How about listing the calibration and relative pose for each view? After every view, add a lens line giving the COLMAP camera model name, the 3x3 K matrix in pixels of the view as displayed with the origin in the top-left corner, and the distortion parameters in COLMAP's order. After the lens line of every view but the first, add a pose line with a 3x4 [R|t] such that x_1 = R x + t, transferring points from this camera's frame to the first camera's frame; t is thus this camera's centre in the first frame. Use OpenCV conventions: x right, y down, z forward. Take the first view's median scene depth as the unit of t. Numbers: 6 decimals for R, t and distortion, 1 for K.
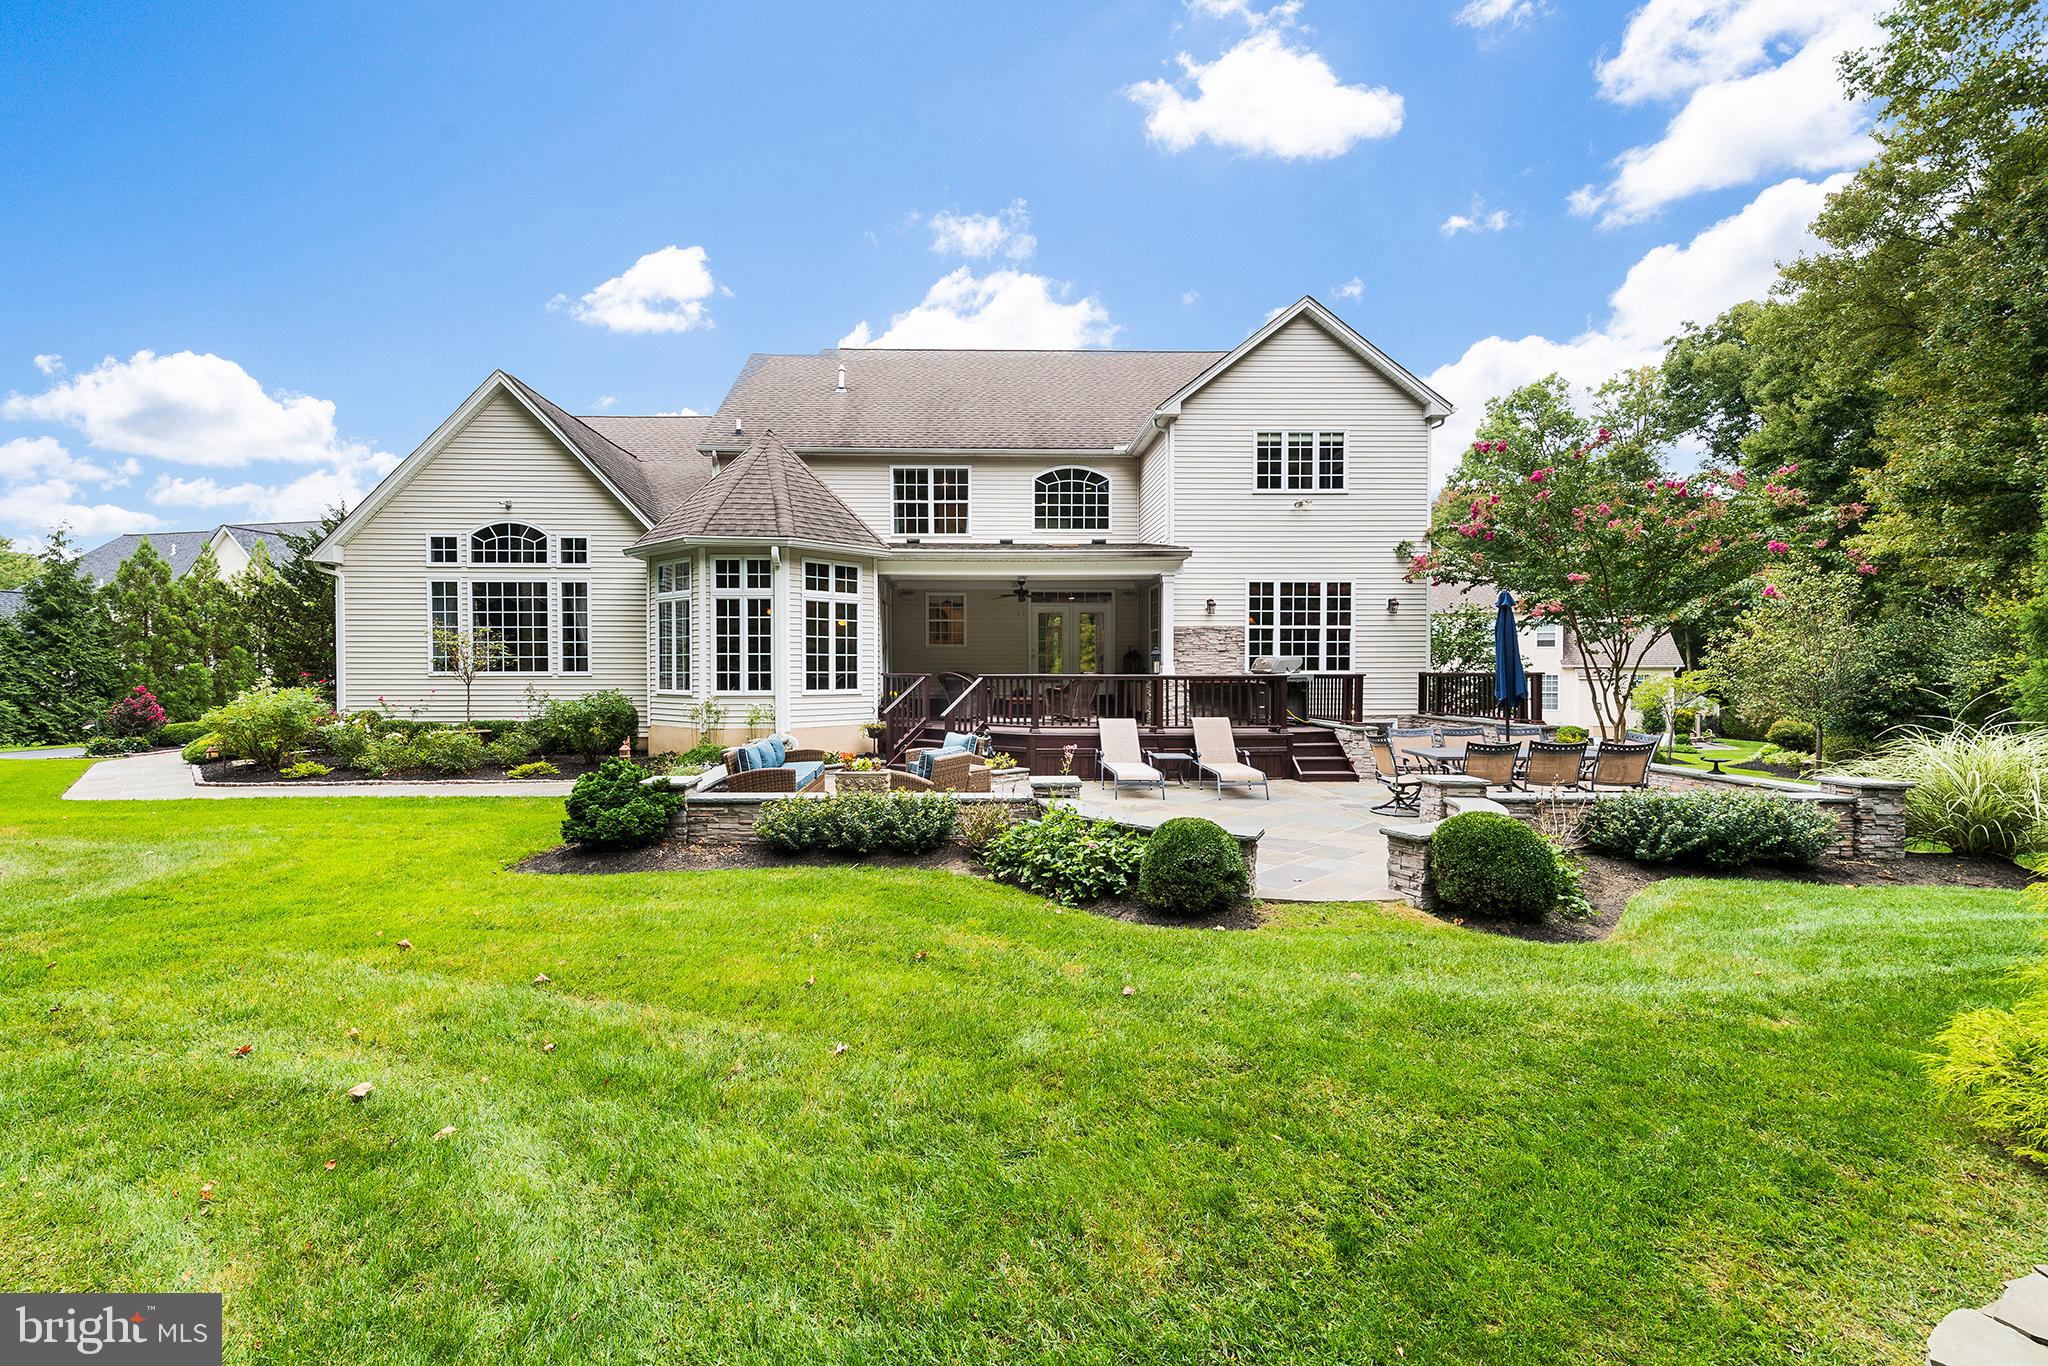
lens RADIAL K [[864.7, 0, 1024.0], [0, 864.7, 683.0], [0, 0, 1]] dist [0.022289, -0.000198]
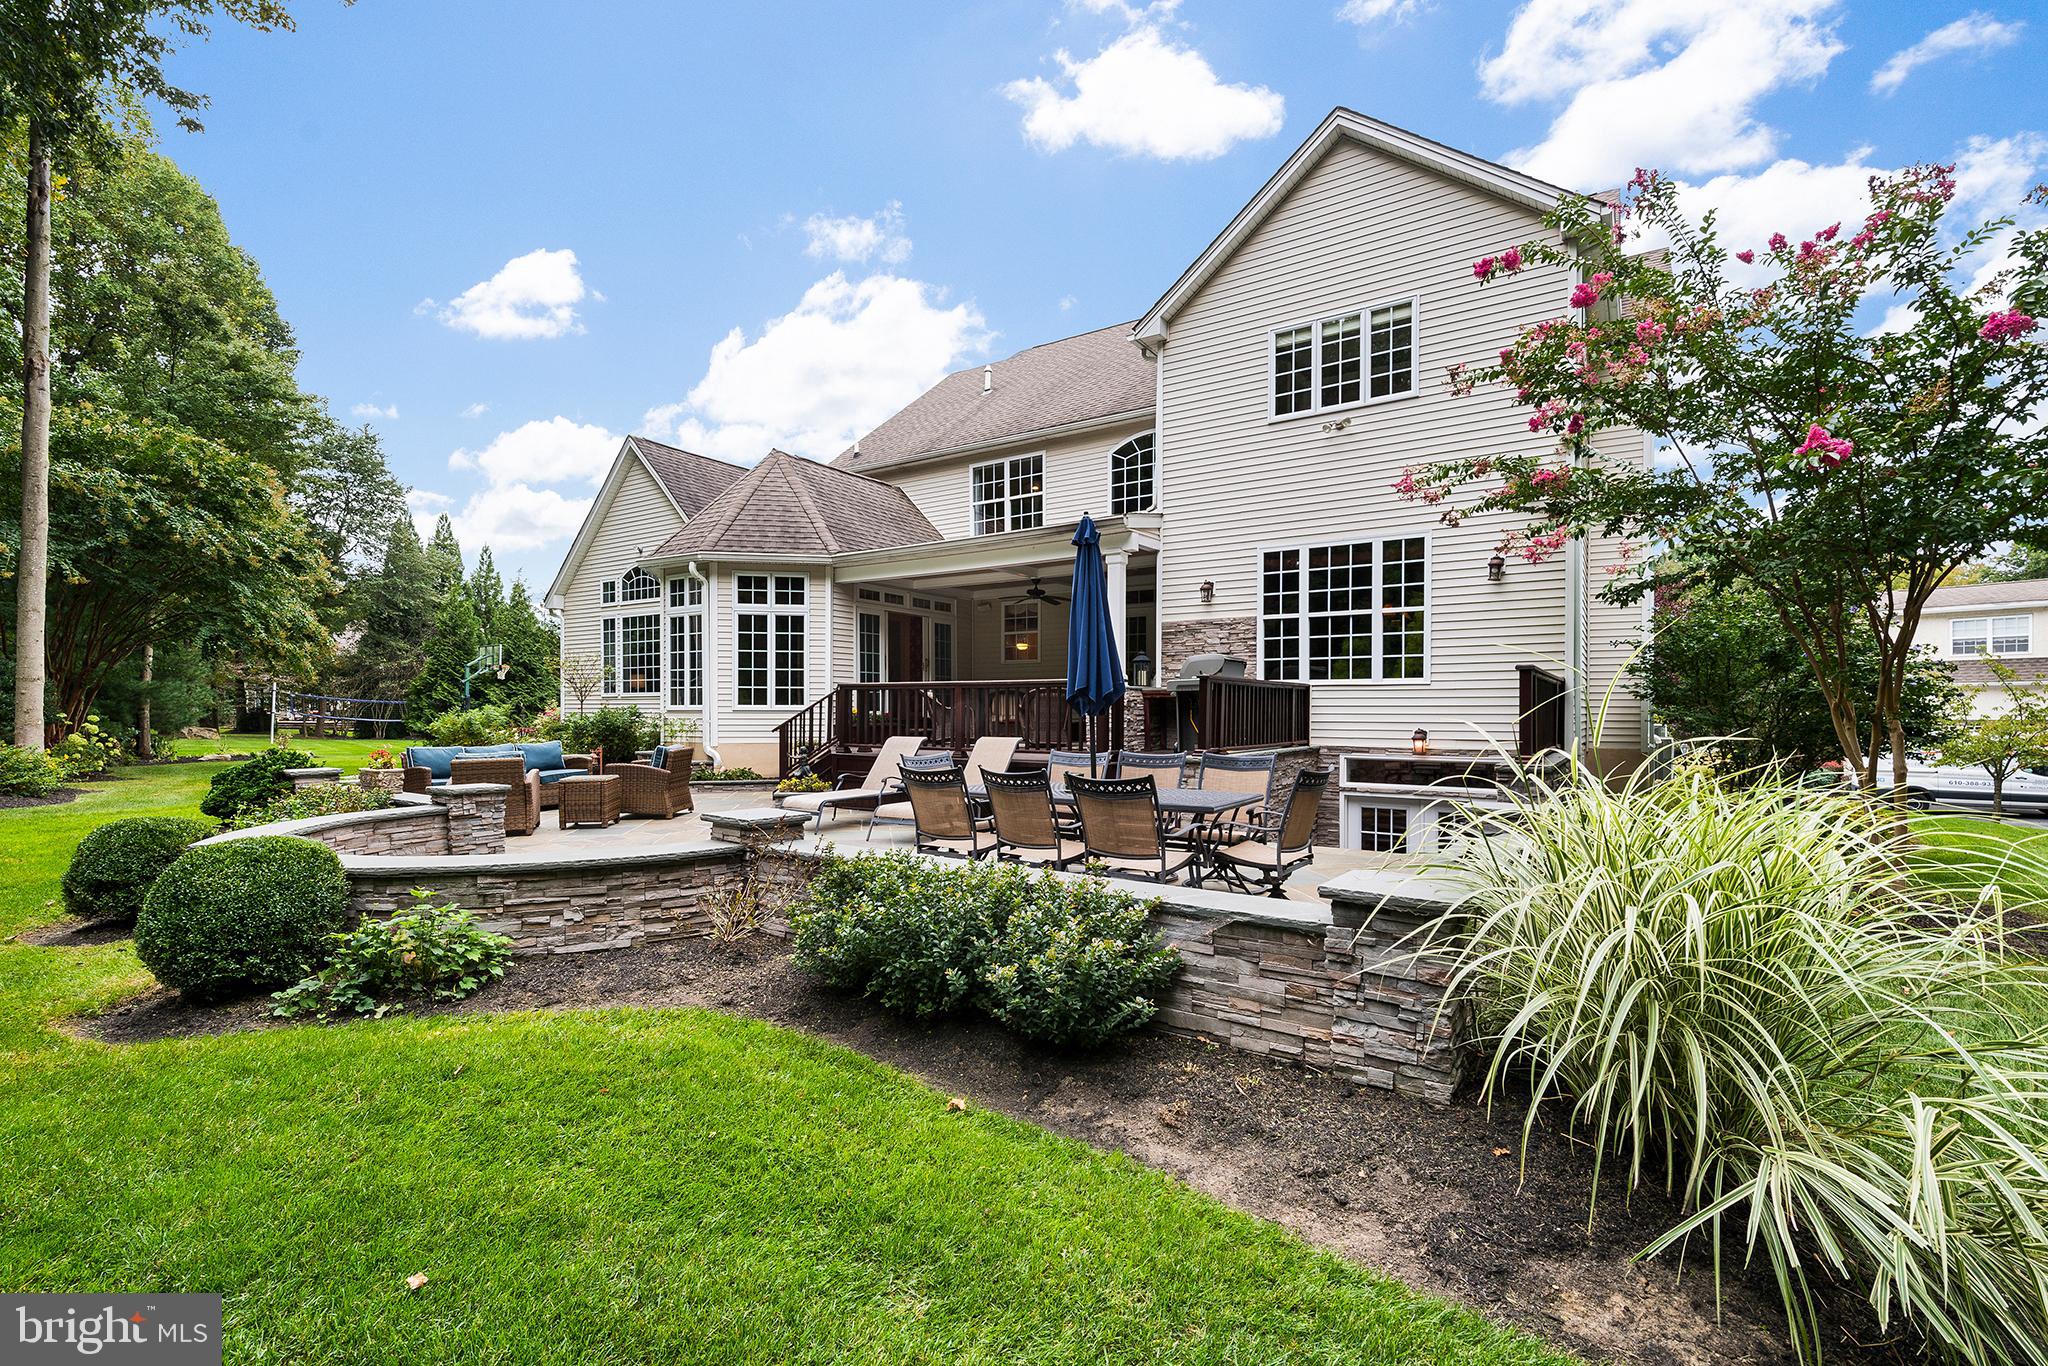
lens RADIAL K [[931.1, 0, 1023.5], [0, 931.1, 713.0], [0, 0, 1]] dist [0.011798, -0.000007]
pose [[0.803971, 0.002887, -0.594662, 0.547528], [-0.010101, 0.999910, -0.008802, 0.019868], [0.594583, 0.013084, 0.803928, 0.290293]]
